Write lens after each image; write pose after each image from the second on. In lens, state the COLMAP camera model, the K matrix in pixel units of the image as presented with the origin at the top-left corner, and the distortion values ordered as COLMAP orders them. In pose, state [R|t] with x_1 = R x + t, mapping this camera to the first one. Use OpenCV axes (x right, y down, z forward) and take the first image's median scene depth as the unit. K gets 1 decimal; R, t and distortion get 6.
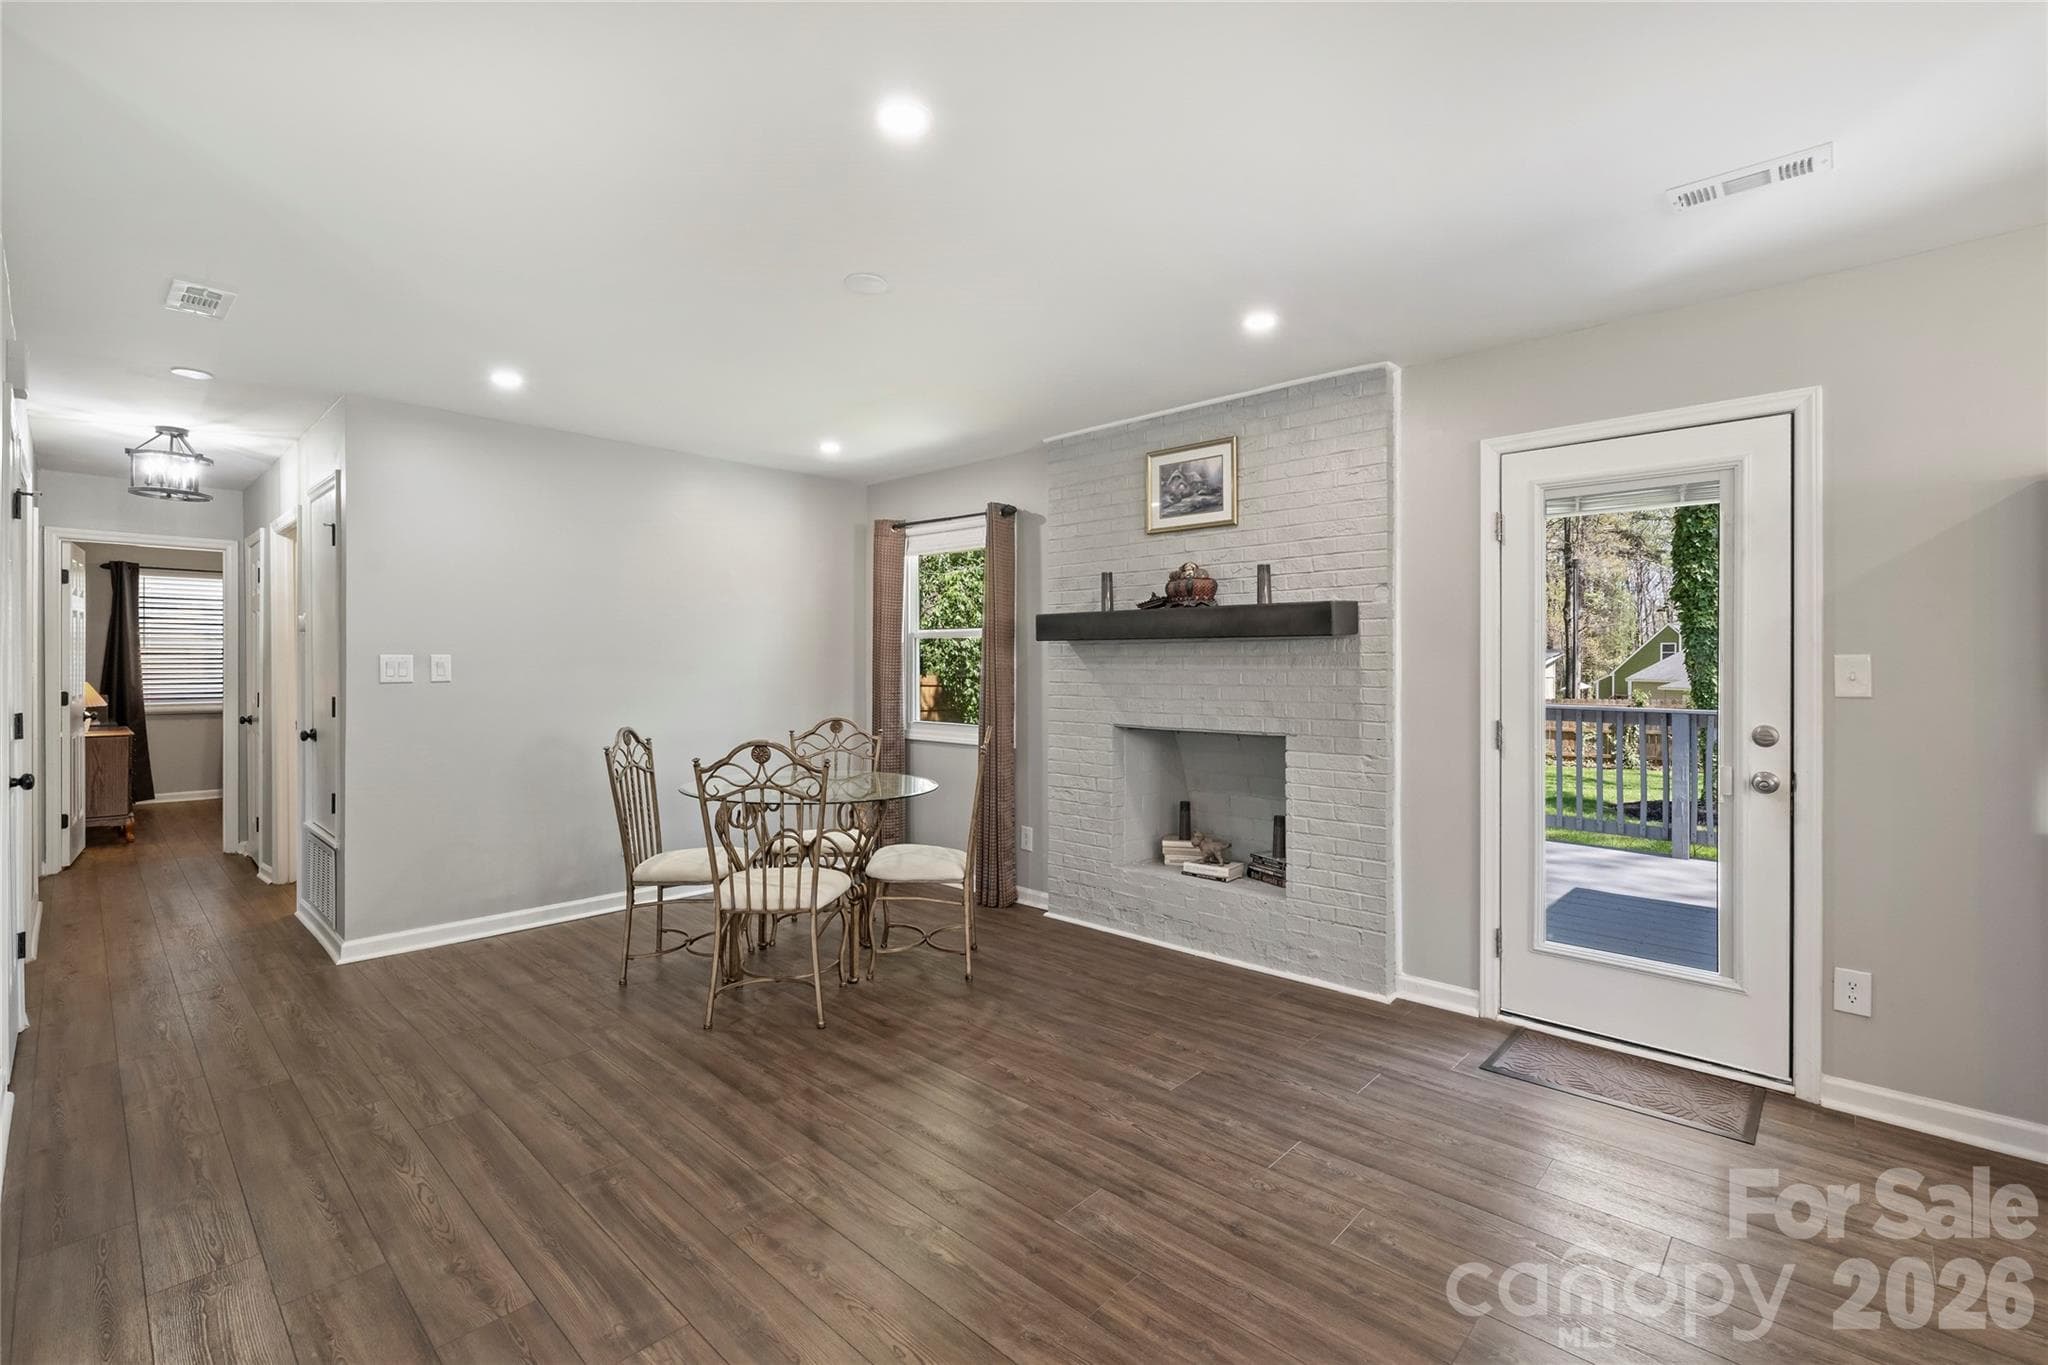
lens RADIAL K [[901.7, 0, 1051.8], [0, 901.7, 667.1], [0, 0, 1]] dist [-0.001889, -0.000107]
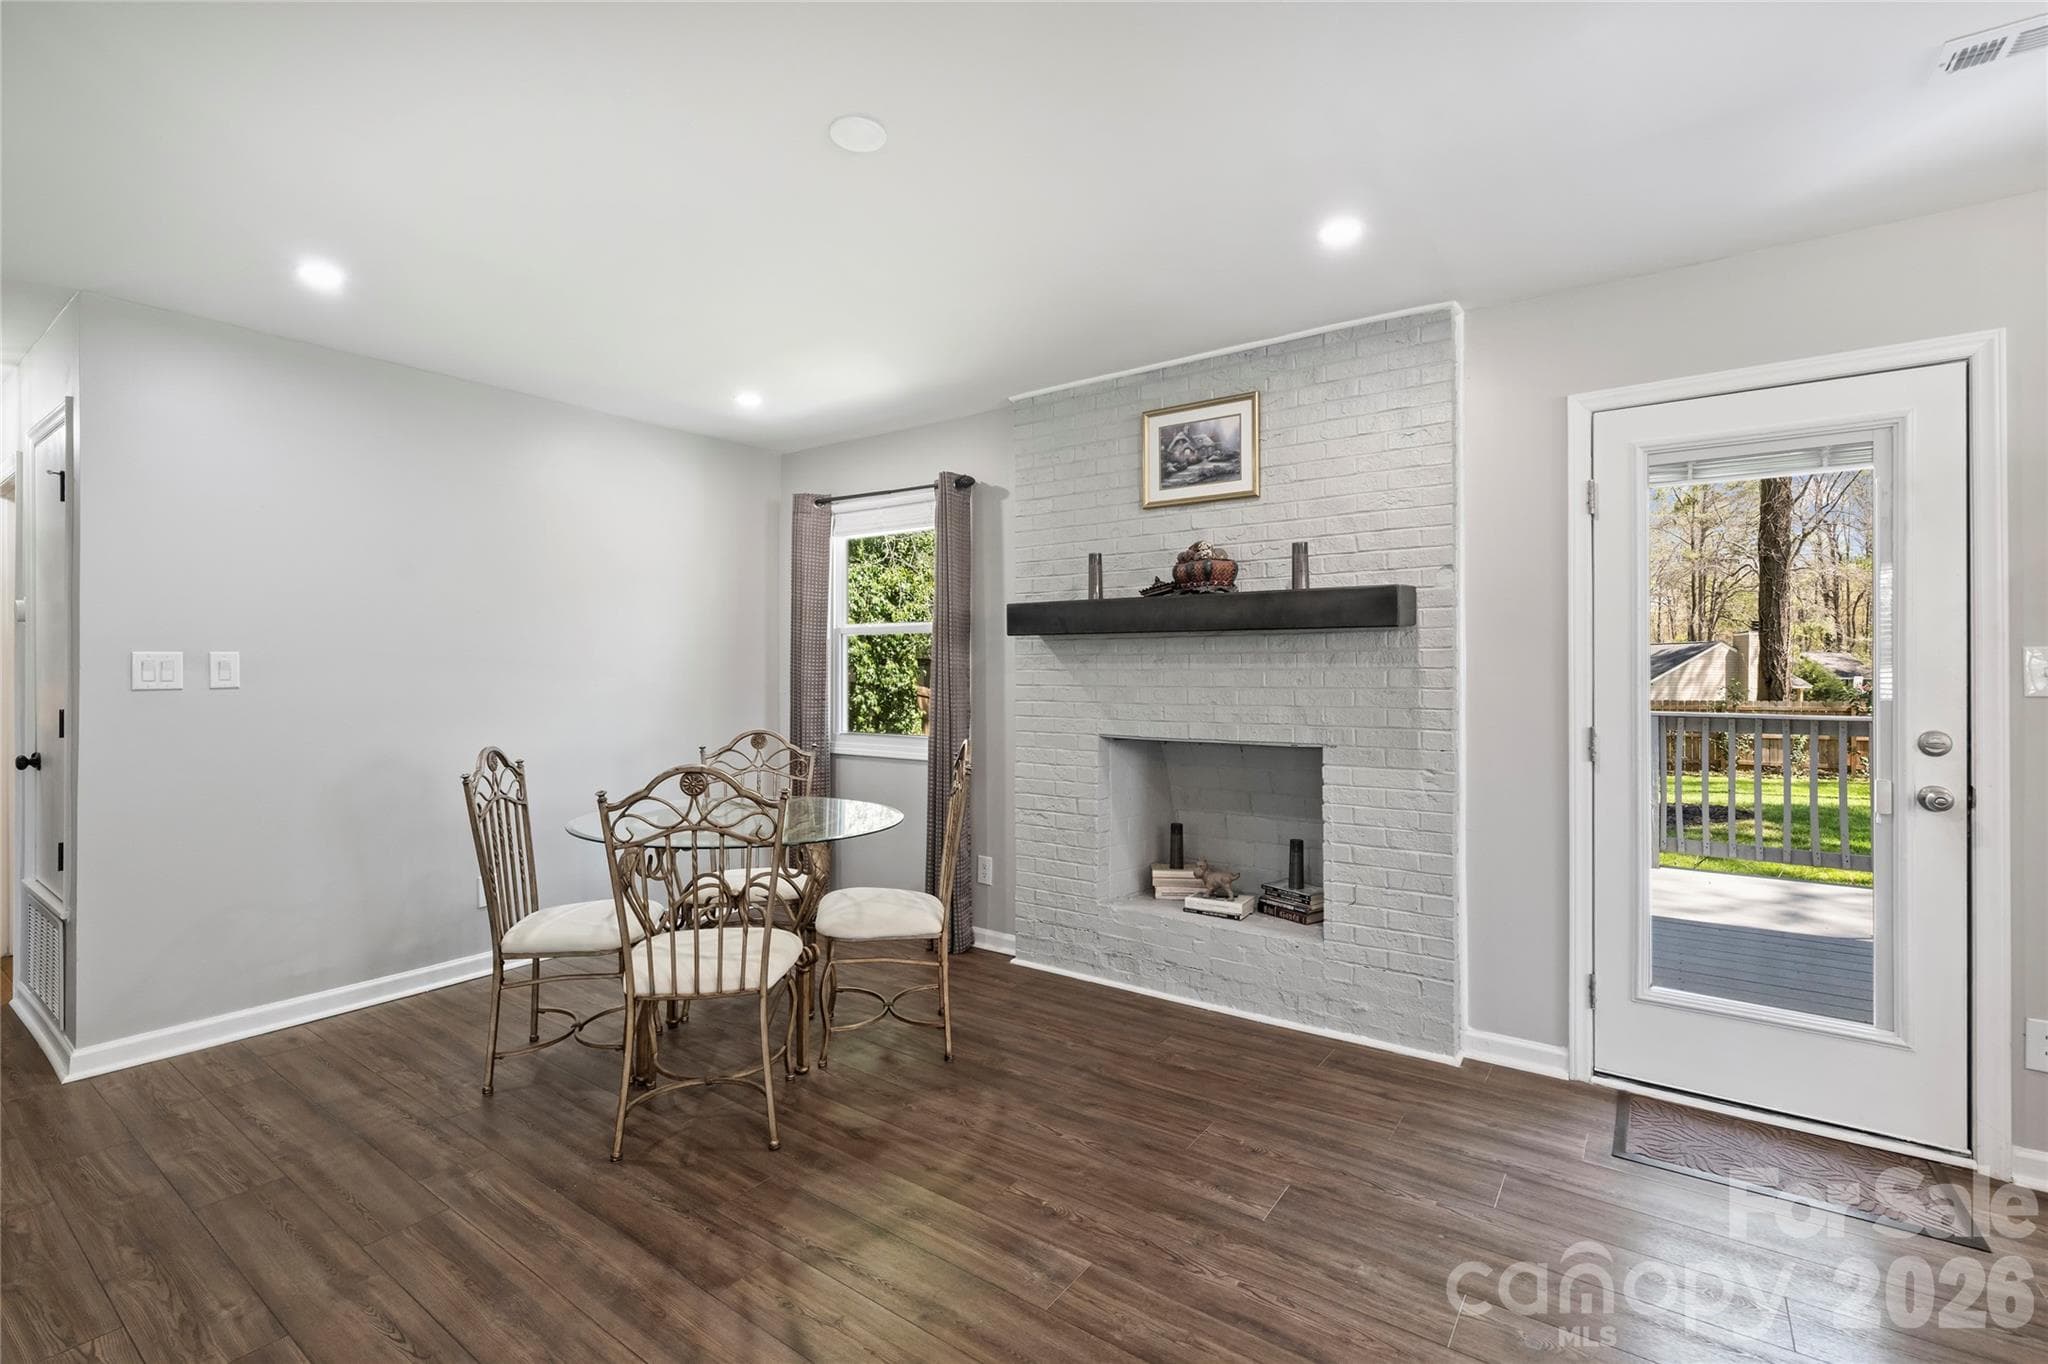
lens RADIAL K [[901.7, 0, 1020.6], [0, 901.7, 666.7], [0, 0, 1]] dist [-0.001889, -0.000107]
pose [[0.993351, -0.002337, 0.115099, -0.126761], [0.002978, 0.999981, -0.005394, 0.005351], [-0.115085, 0.005701, 0.993339, 0.213545]]
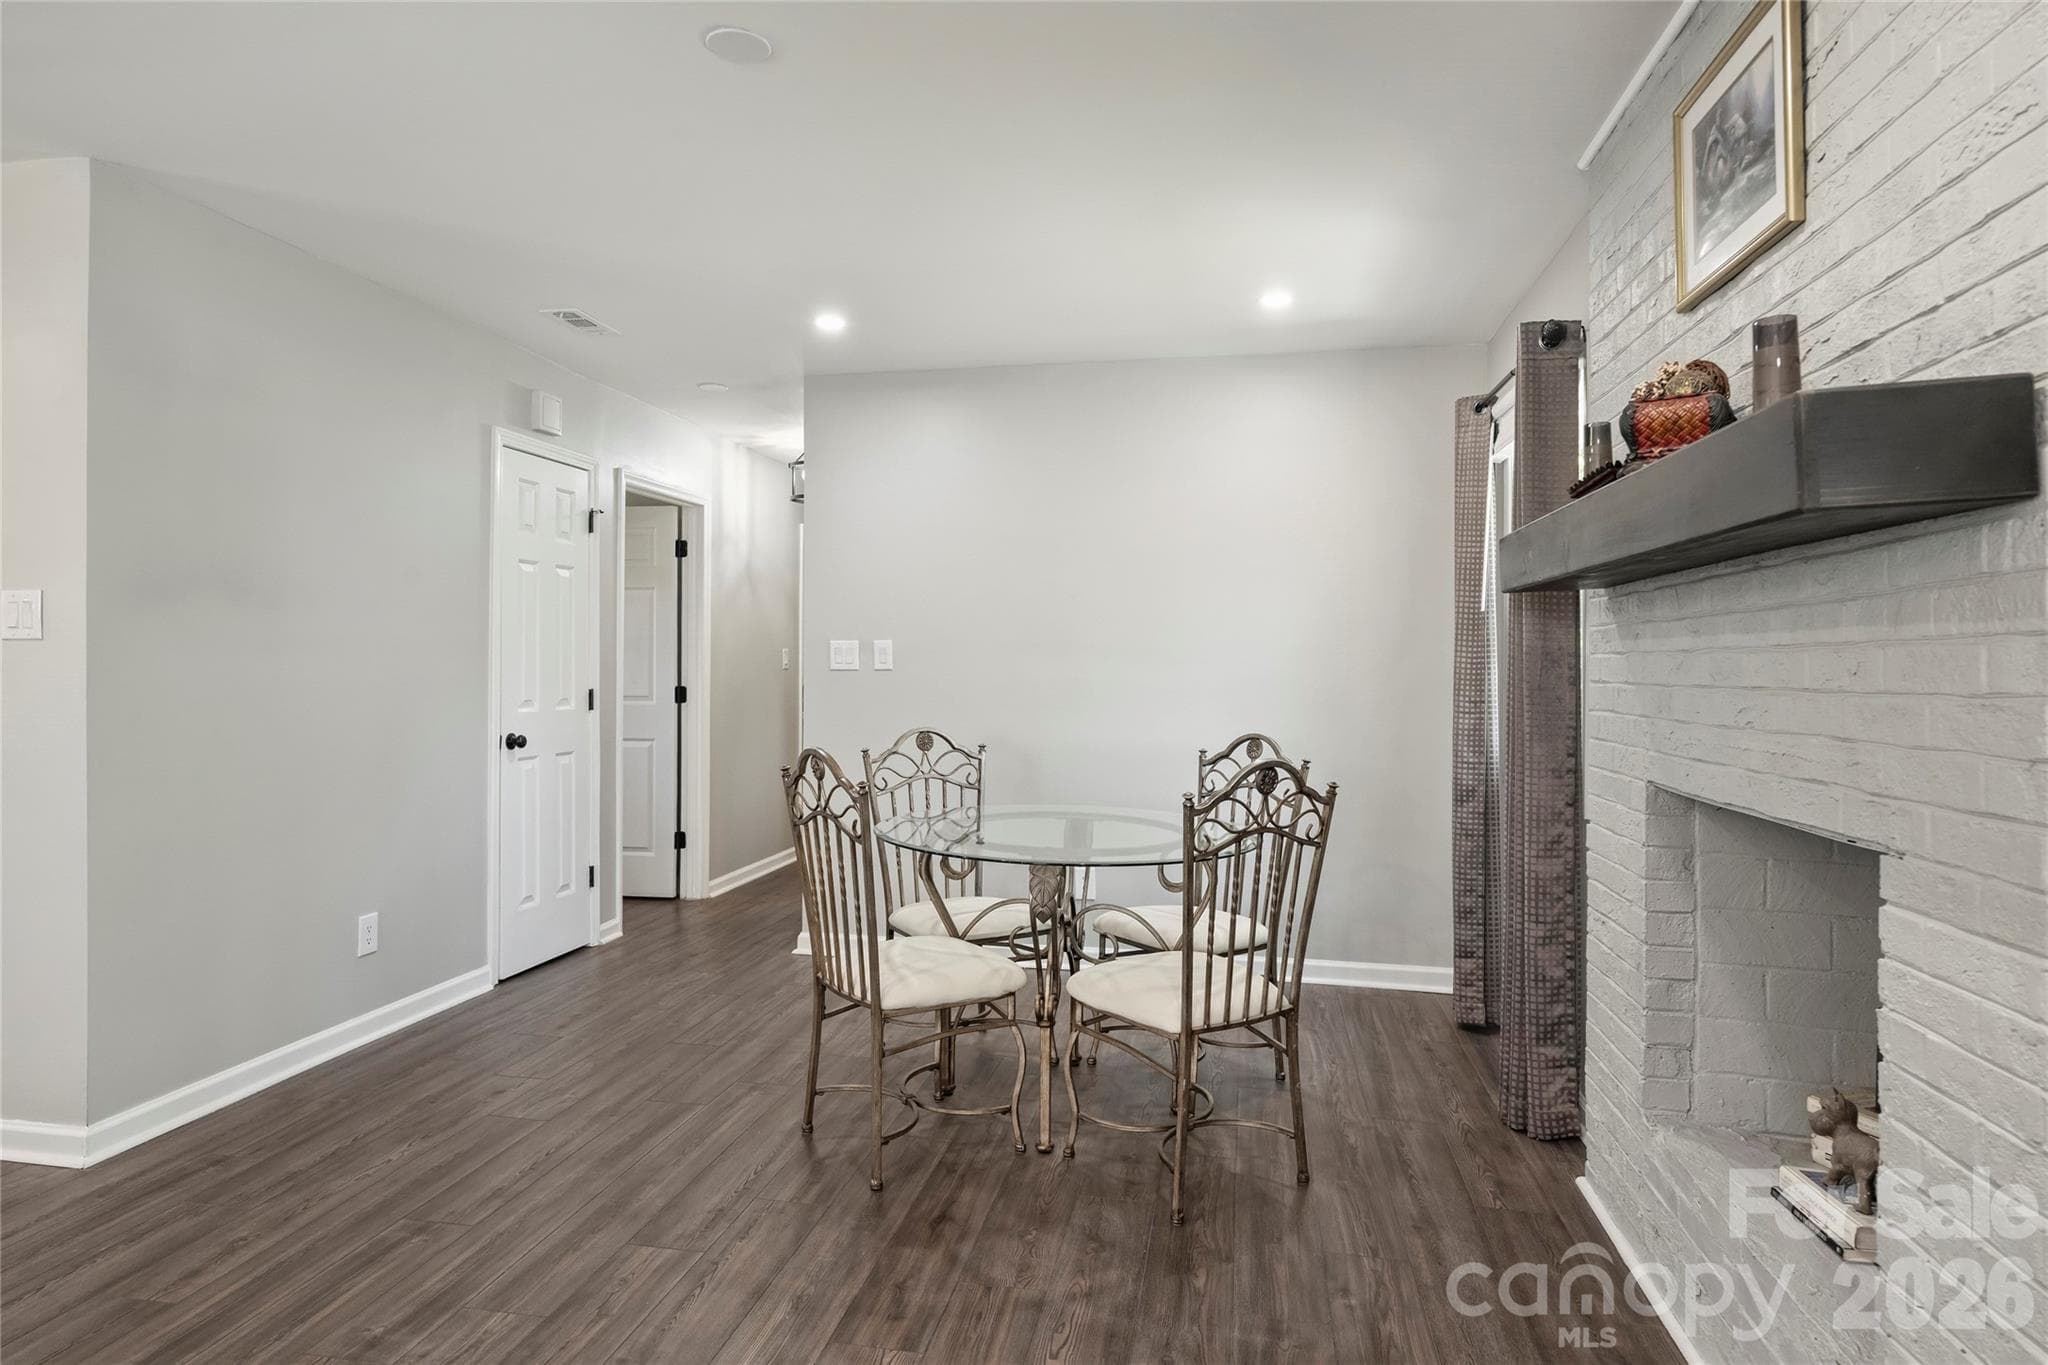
lens RADIAL K [[1176.1, 0, 1012.0], [0, 1176.1, 659.1], [0, 0, 1]] dist [-0.004886, -0.004752]
pose [[0.518007, -0.002907, -0.855372, 0.490629], [-0.006432, 0.999953, -0.007293, 0.015339], [0.855352, 0.009280, 0.517963, 0.582641]]
